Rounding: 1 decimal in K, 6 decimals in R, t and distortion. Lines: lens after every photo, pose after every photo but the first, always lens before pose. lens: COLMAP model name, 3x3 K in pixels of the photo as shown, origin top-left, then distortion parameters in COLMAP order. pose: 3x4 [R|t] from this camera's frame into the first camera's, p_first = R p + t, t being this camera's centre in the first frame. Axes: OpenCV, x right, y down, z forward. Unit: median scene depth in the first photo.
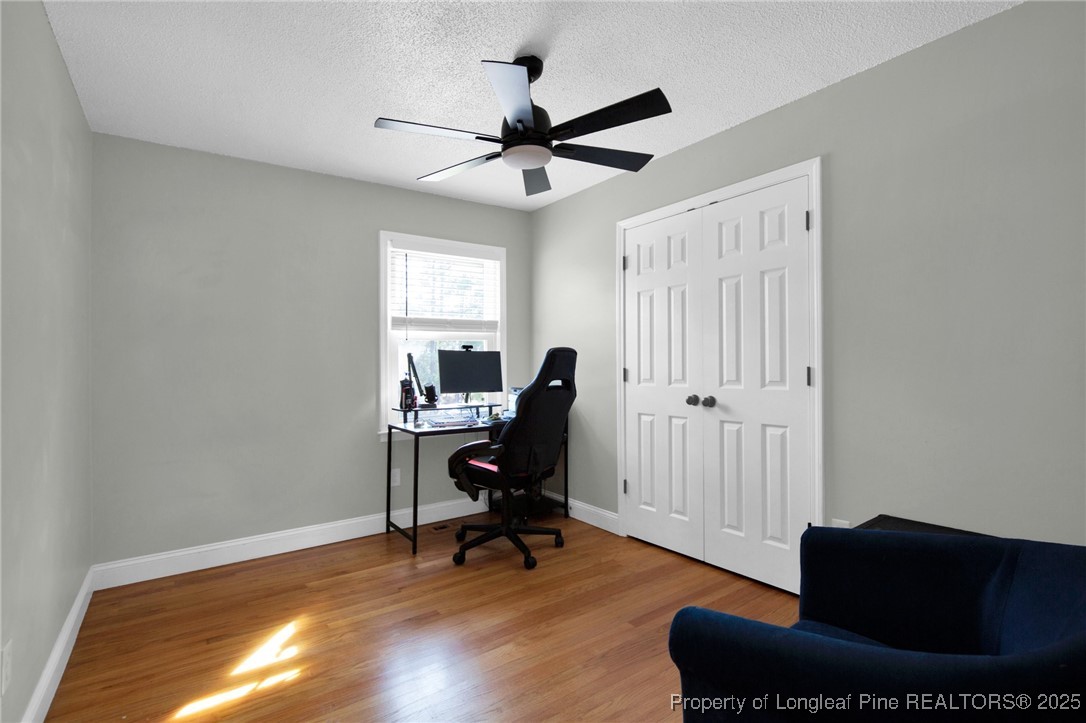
lens RADIAL K [[502.1, 0, 539.0], [0, 502.1, 358.8], [0, 0, 1]] dist [-0.040260, 0.000720]
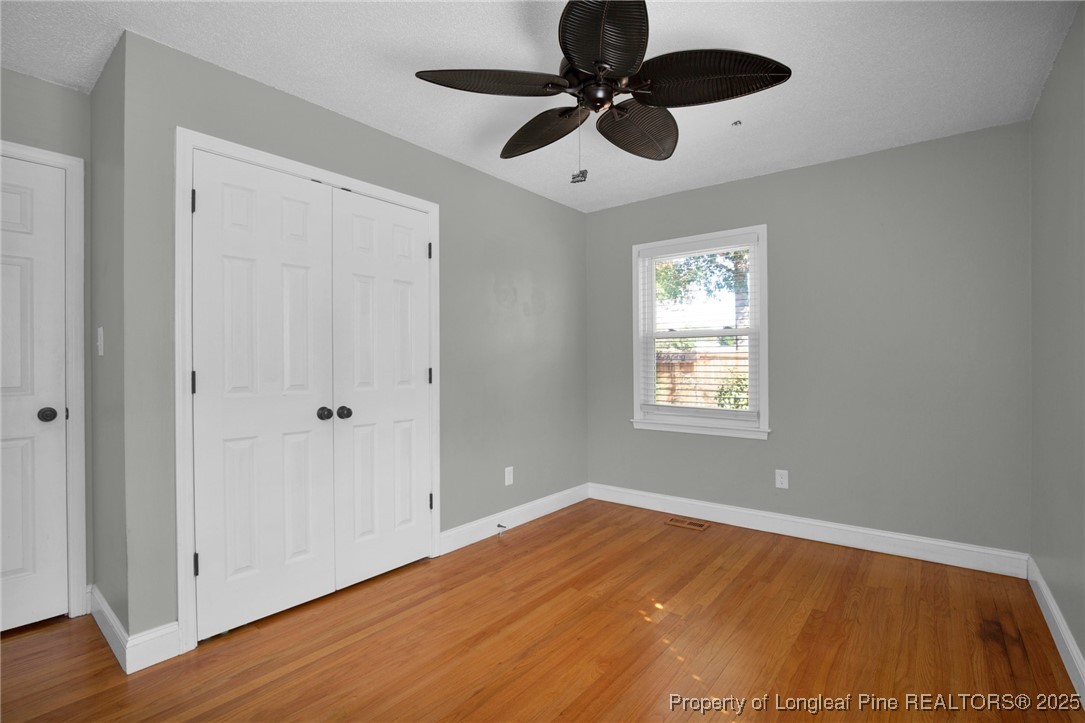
lens RADIAL K [[501.6, 0, 538.5], [0, 501.6, 358.8], [0, 0, 1]] dist [-0.040260, 0.000720]
pose [[-0.264615, 0.009014, 0.964312, -0.687954], [0.004324, 0.999957, -0.008160, 0.006465], [-0.964345, 0.002011, -0.264642, 0.997481]]
